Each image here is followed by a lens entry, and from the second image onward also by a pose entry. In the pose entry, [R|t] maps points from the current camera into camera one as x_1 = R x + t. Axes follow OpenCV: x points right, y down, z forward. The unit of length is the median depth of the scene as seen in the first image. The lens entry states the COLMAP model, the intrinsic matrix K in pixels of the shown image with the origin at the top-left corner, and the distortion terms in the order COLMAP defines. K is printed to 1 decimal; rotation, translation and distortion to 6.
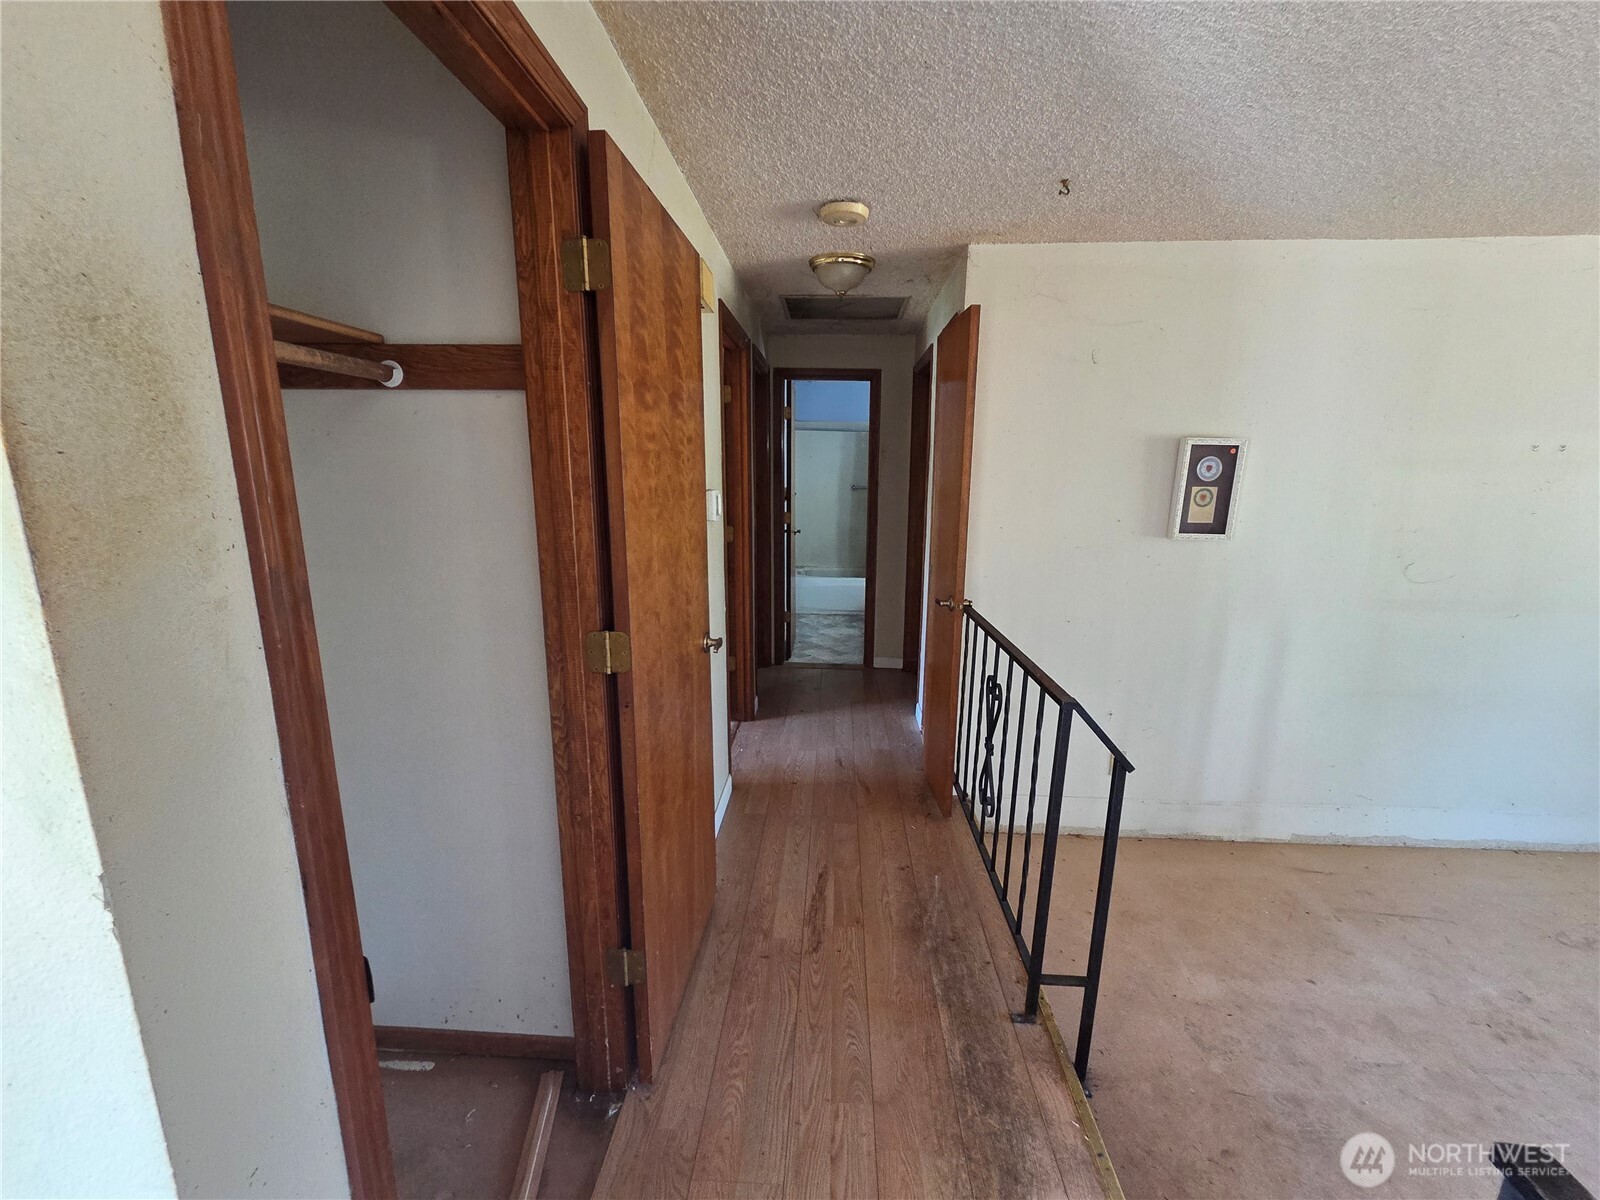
lens RADIAL K [[655.9, 0, 799.3], [0, 655.9, 592.6], [0, 0, 1]] dist [0.002427, -0.000768]
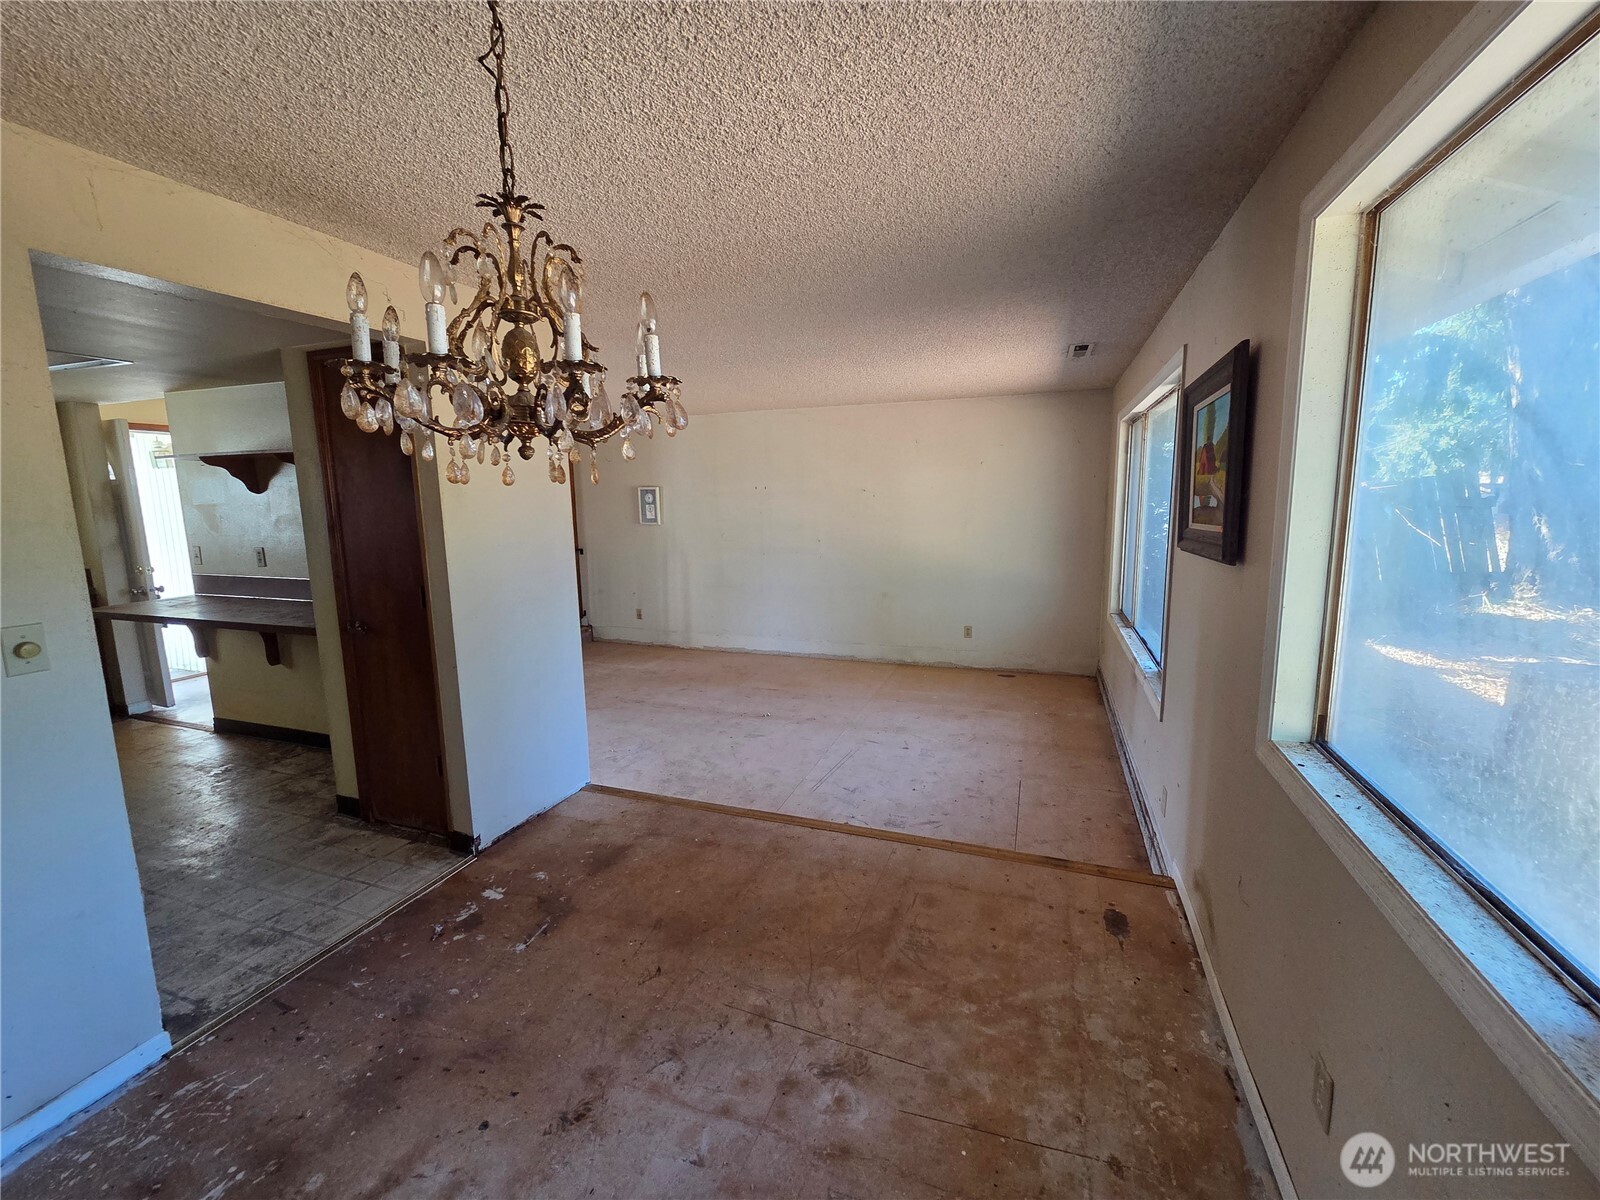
lens RADIAL K [[655.9, 0, 808.8], [0, 655.9, 594.5], [0, 0, 1]] dist [0.002427, -0.000768]
pose [[0.959029, 0.026663, -0.282052, 2.304121], [-0.038213, 0.998638, -0.035527, 0.317467], [0.280720, 0.044850, 0.958741, -1.578324]]
